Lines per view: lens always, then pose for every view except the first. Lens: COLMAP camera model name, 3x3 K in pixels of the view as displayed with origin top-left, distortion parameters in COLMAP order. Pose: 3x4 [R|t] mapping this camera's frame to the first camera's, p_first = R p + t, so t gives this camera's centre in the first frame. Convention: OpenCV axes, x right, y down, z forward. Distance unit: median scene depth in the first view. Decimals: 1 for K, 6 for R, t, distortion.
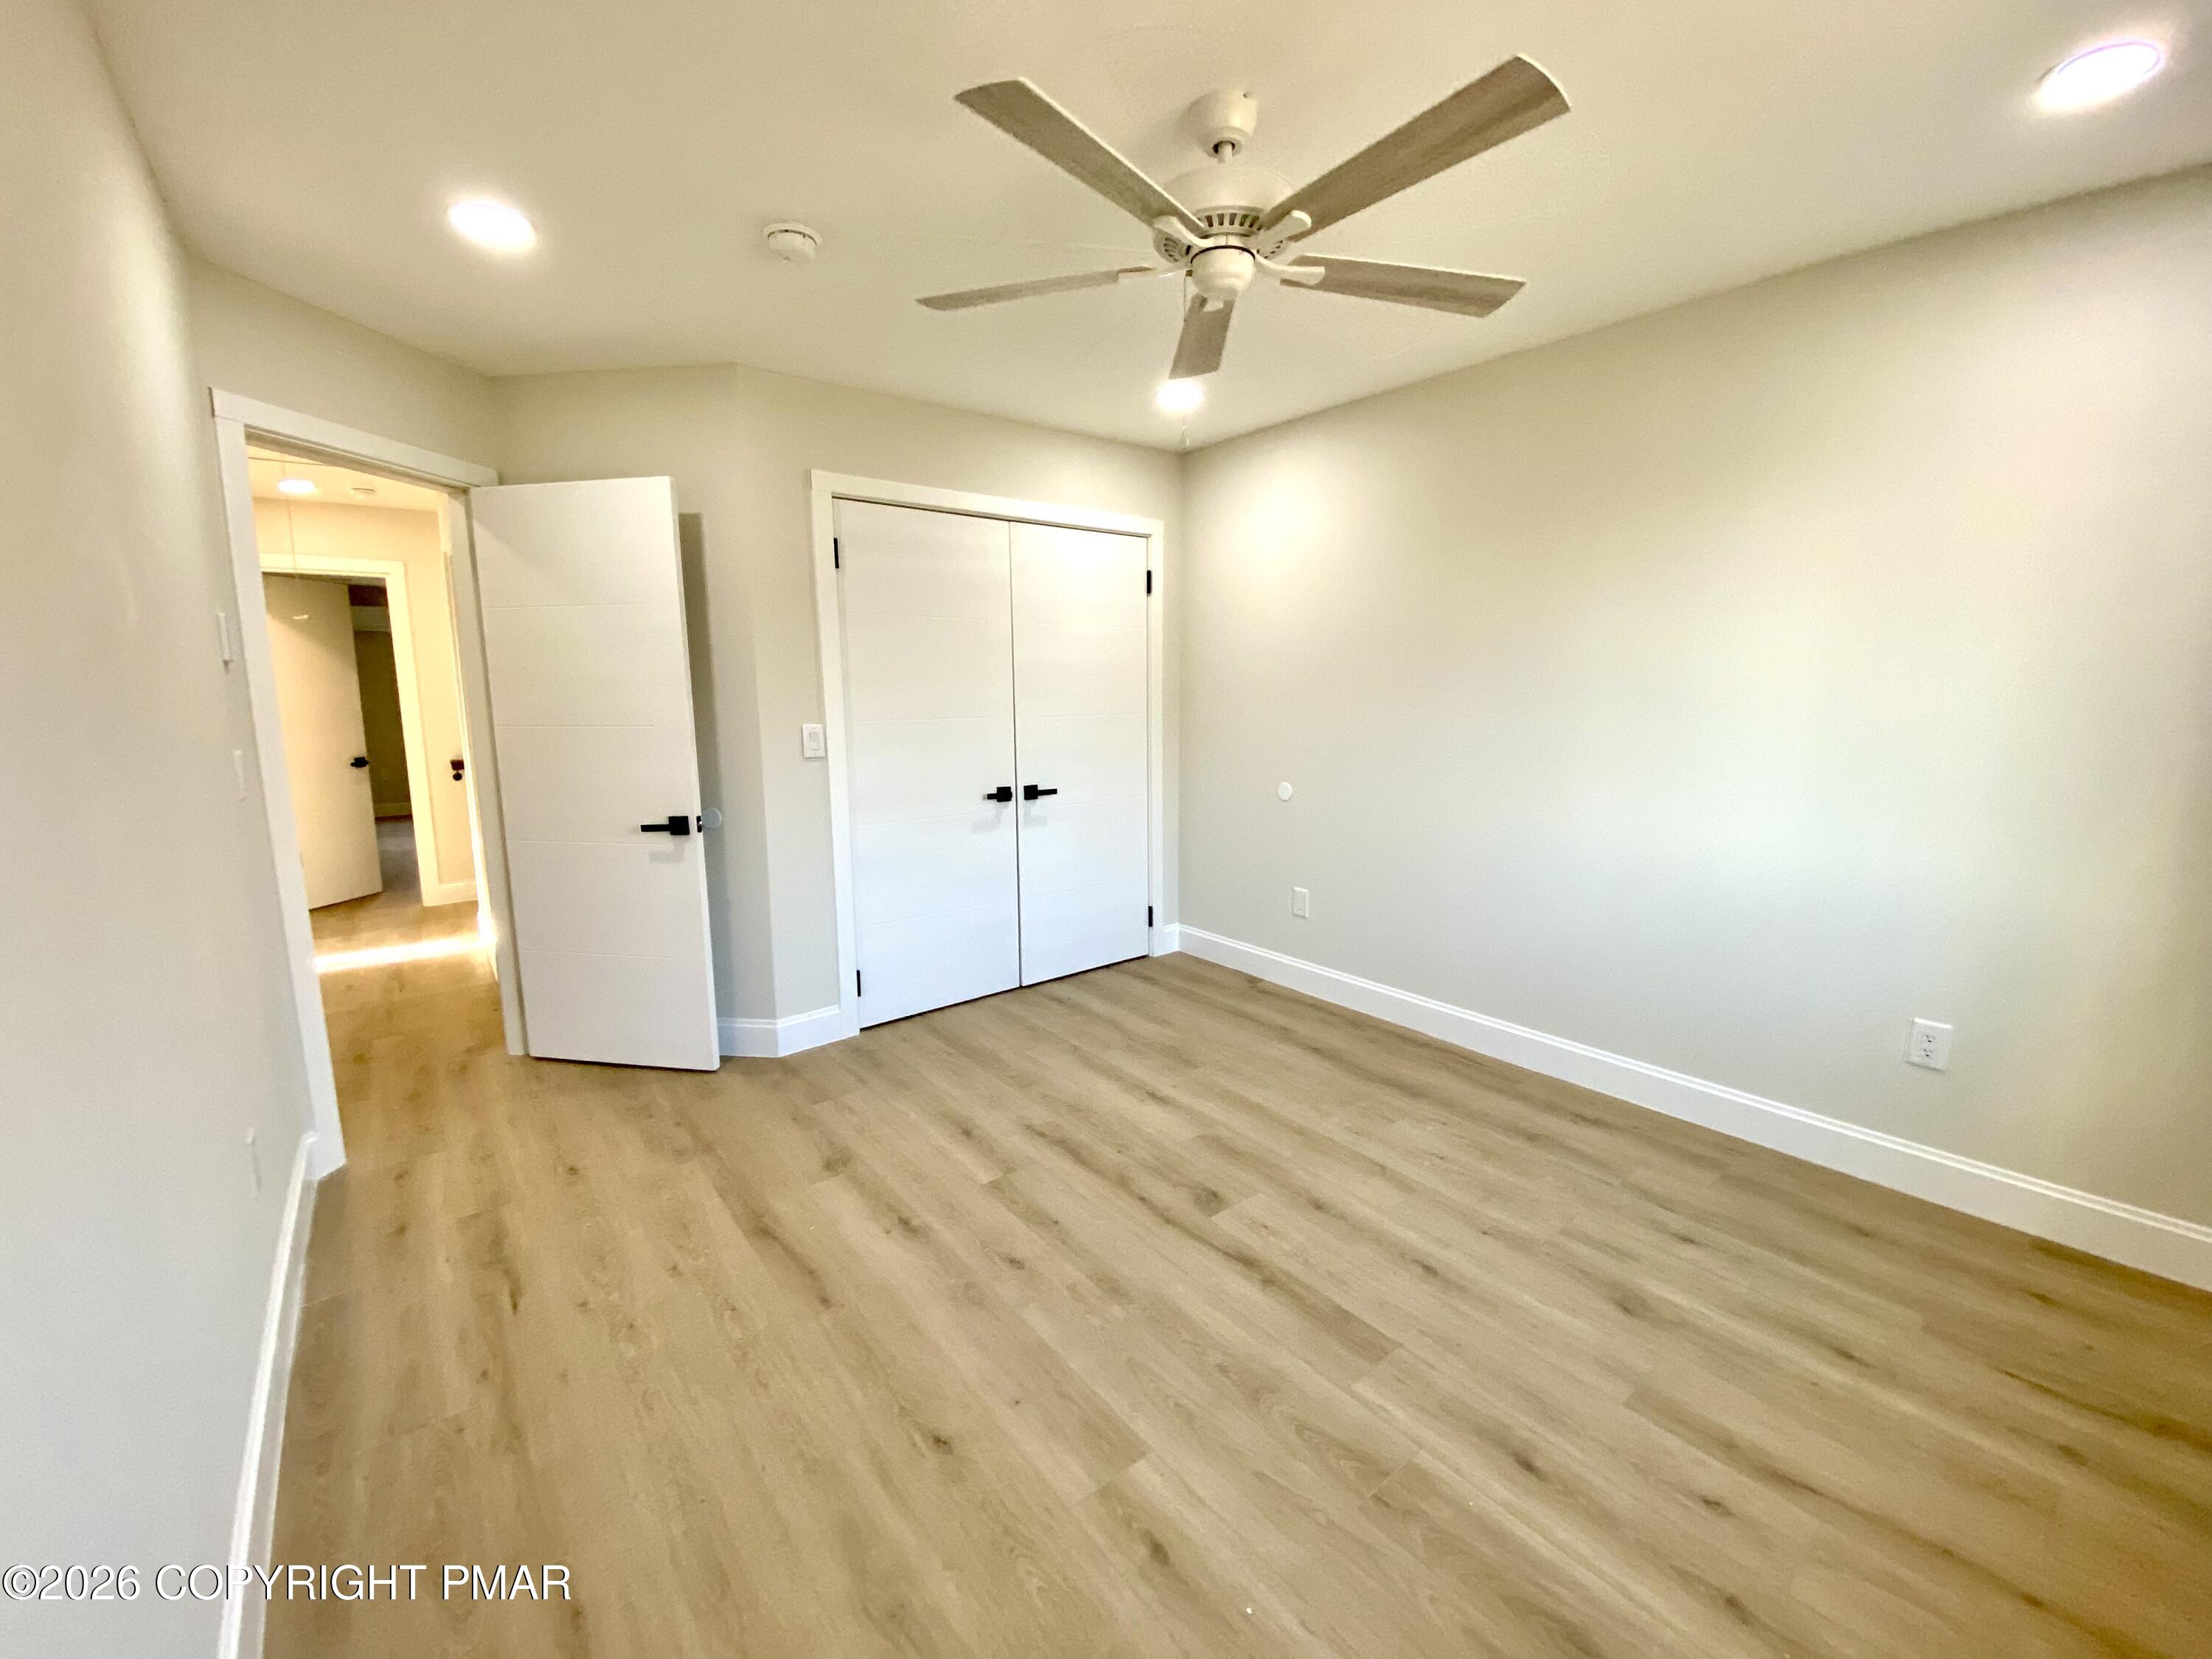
lens RADIAL K [[890.0, 0, 1099.5], [0, 890.0, 822.7], [0, 0, 1]] dist [0.021960, -0.021736]
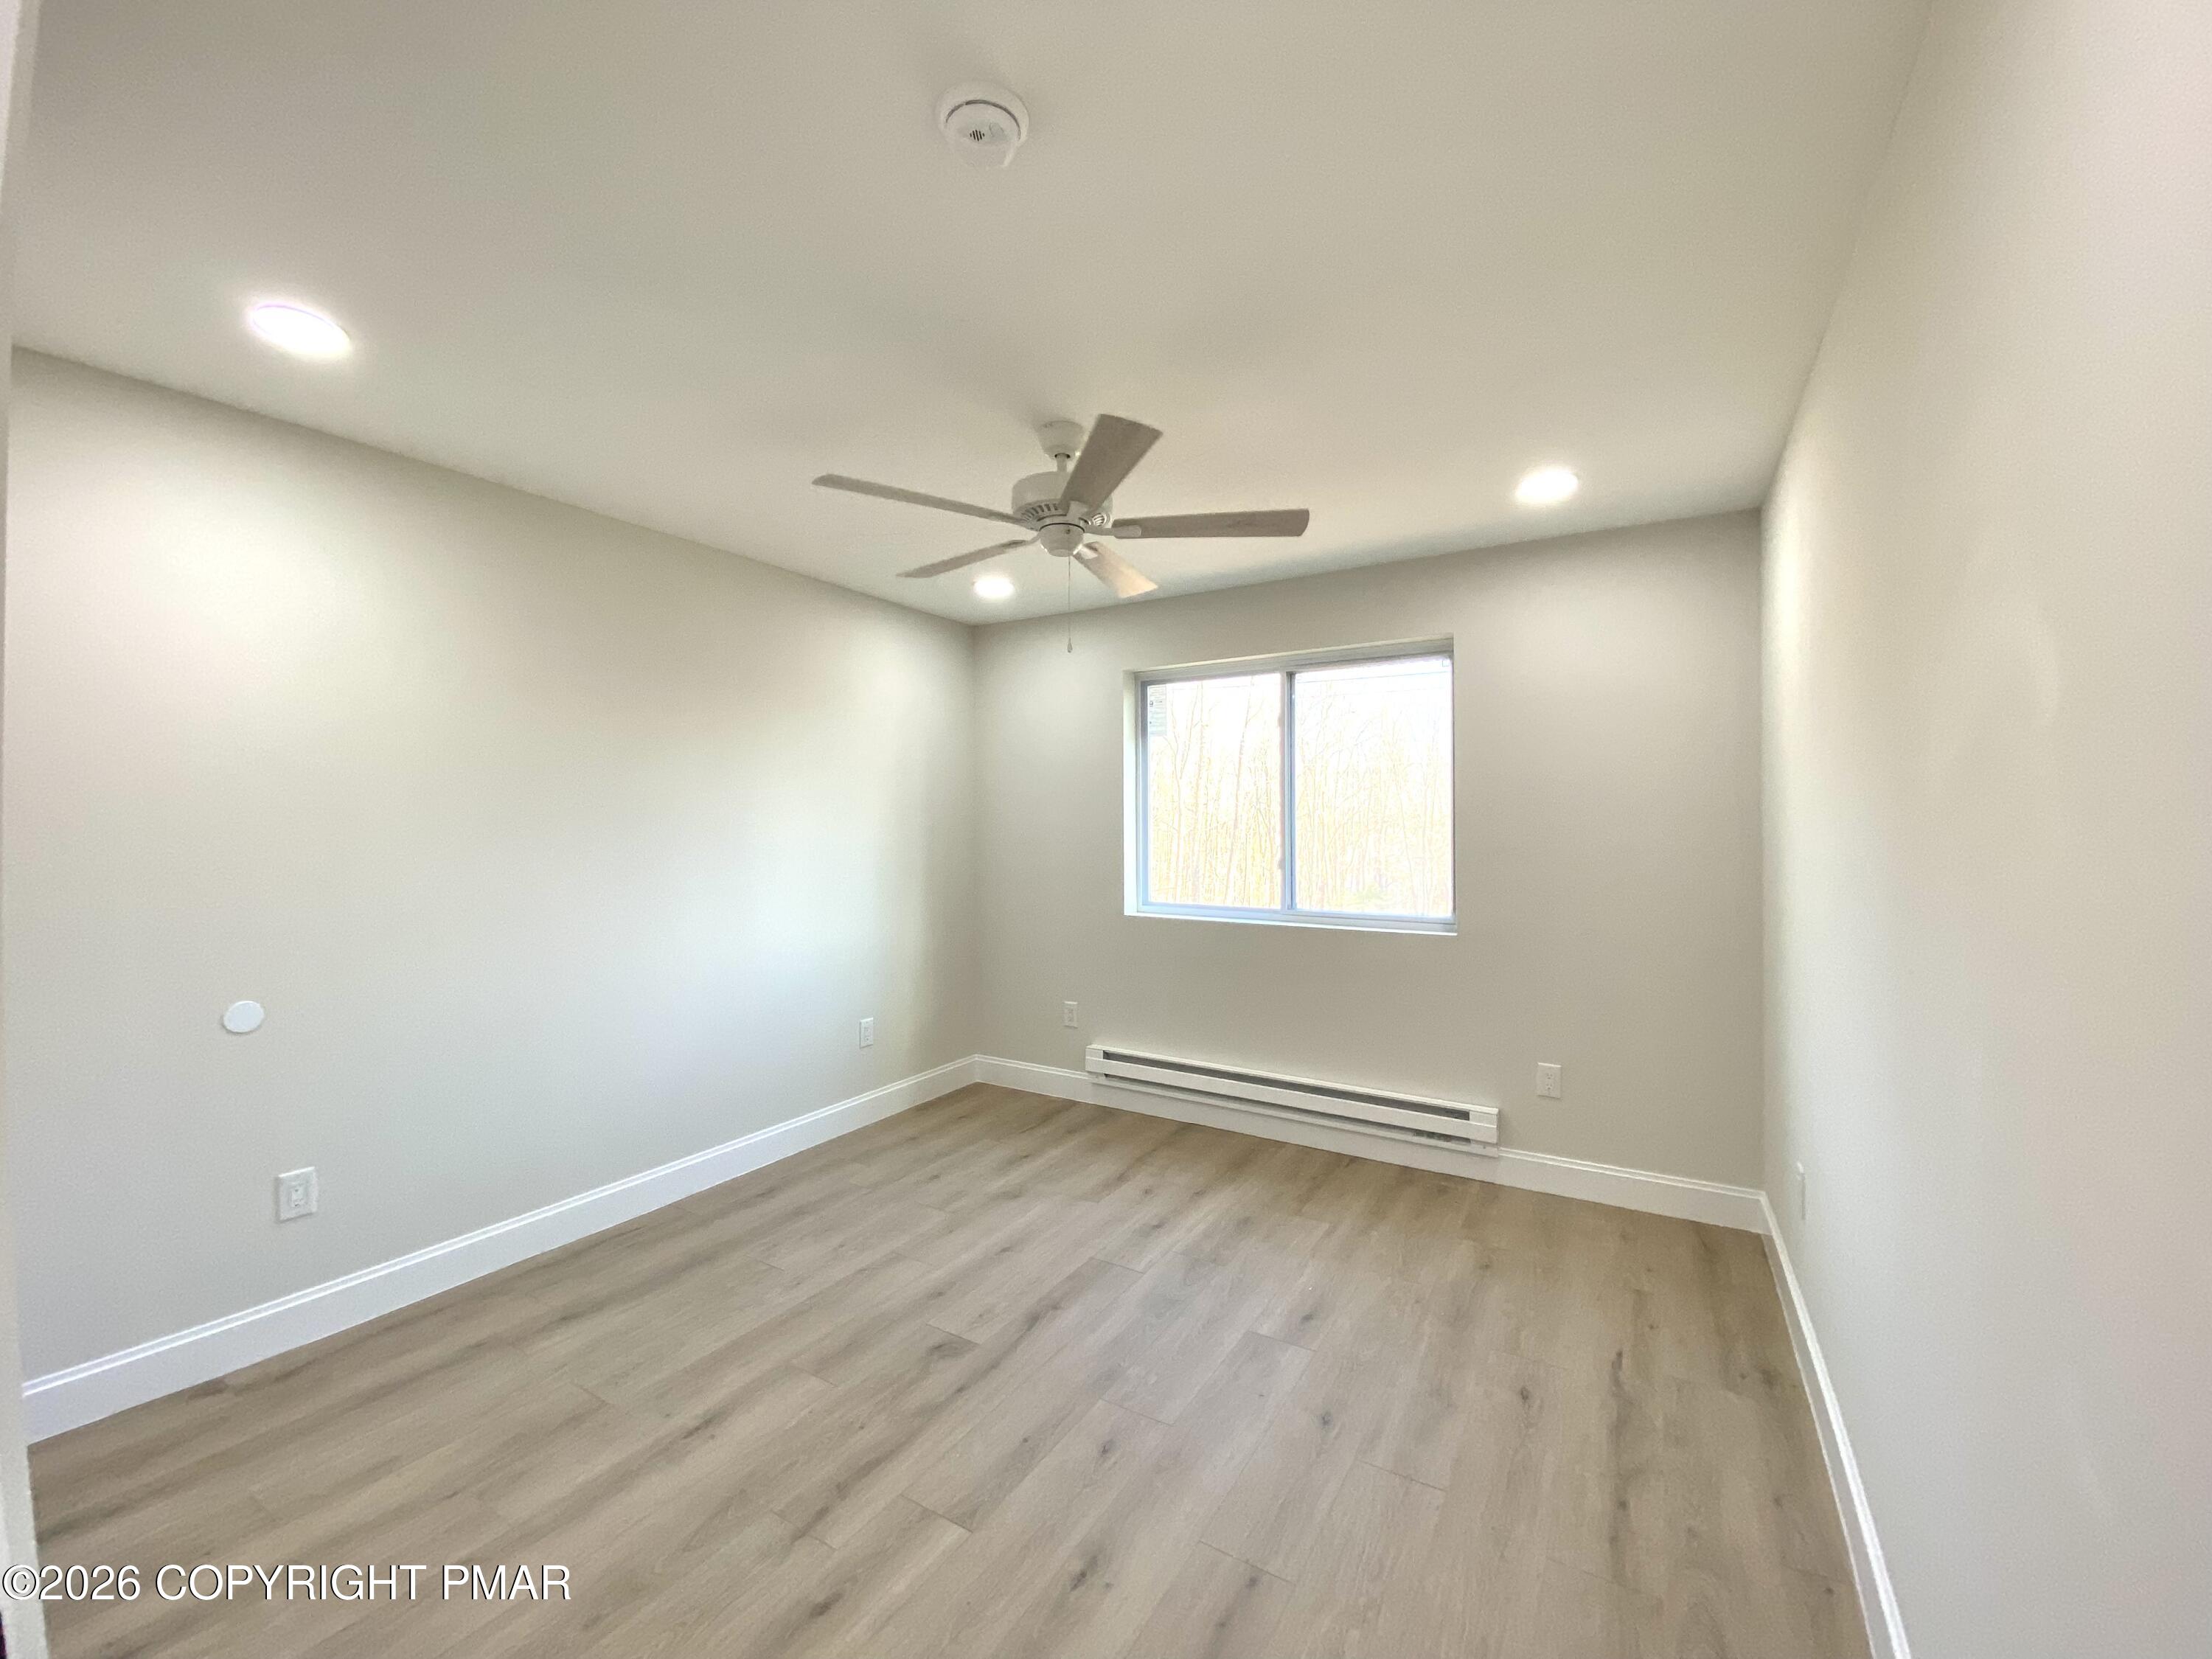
lens RADIAL K [[890.0, 0, 1099.5], [0, 890.0, 822.7], [0, 0, 1]] dist [0.021960, -0.021736]
pose [[-0.351957, 0.009751, 0.935965, -0.889069], [0.153336, 0.987038, 0.047376, -0.173650], [-0.923371, 0.160192, -0.348890, 1.135701]]
